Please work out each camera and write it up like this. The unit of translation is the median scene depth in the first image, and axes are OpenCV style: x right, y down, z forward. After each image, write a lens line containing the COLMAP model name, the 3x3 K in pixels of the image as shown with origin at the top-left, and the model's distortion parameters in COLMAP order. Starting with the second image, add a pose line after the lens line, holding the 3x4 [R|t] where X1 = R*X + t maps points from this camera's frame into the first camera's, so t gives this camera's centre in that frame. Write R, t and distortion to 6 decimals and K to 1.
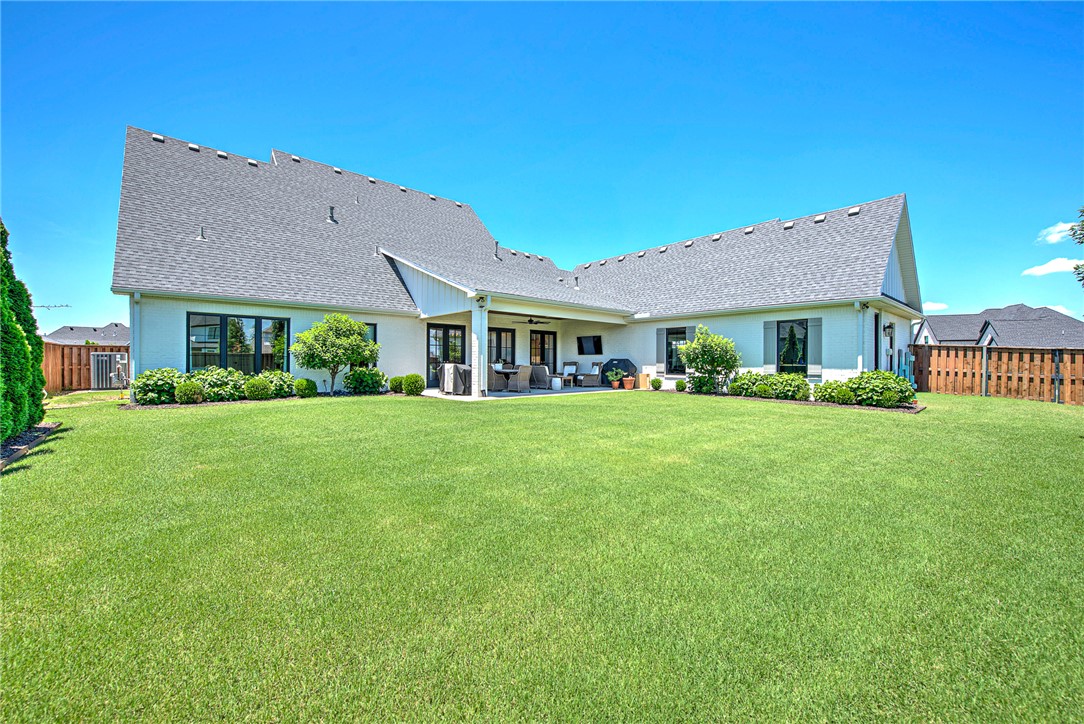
lens RADIAL K [[432.2, 0, 534.5], [0, 432.2, 363.3], [0, 0, 1]] dist [-0.003229, -0.001055]
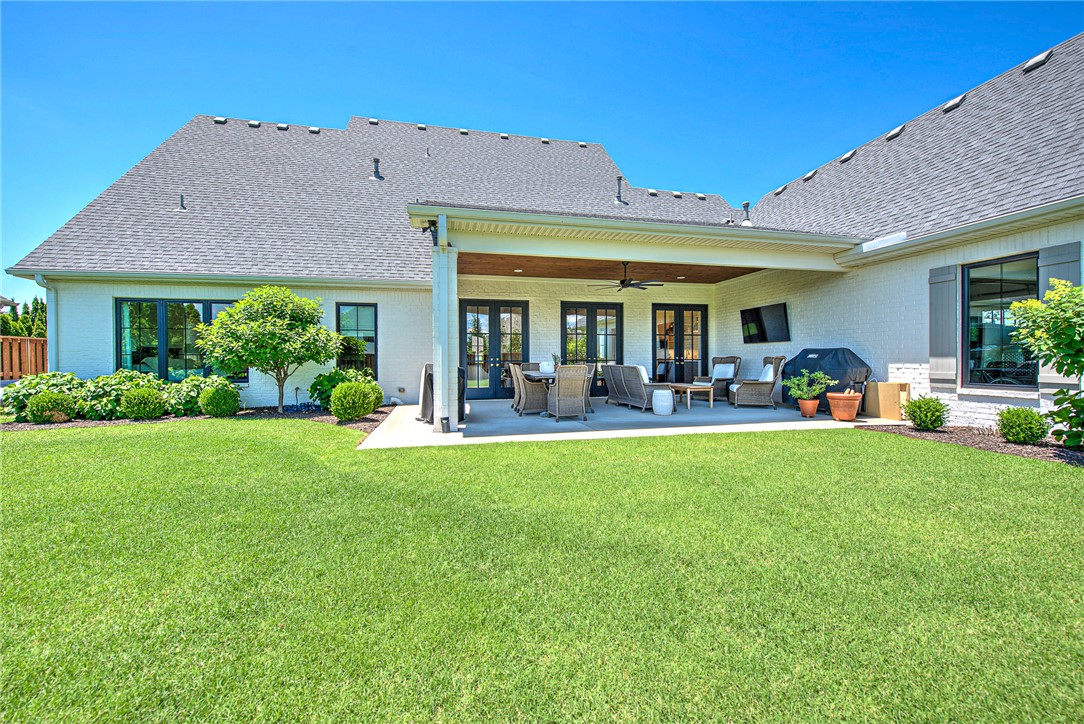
lens RADIAL K [[432.2, 0, 536.2], [0, 432.2, 365.0], [0, 0, 1]] dist [-0.003229, -0.001055]
pose [[0.882500, -0.005225, -0.470284, 0.148949], [0.009836, 0.999925, 0.007348, 0.000739], [0.470210, -0.011111, 0.882484, 0.480243]]
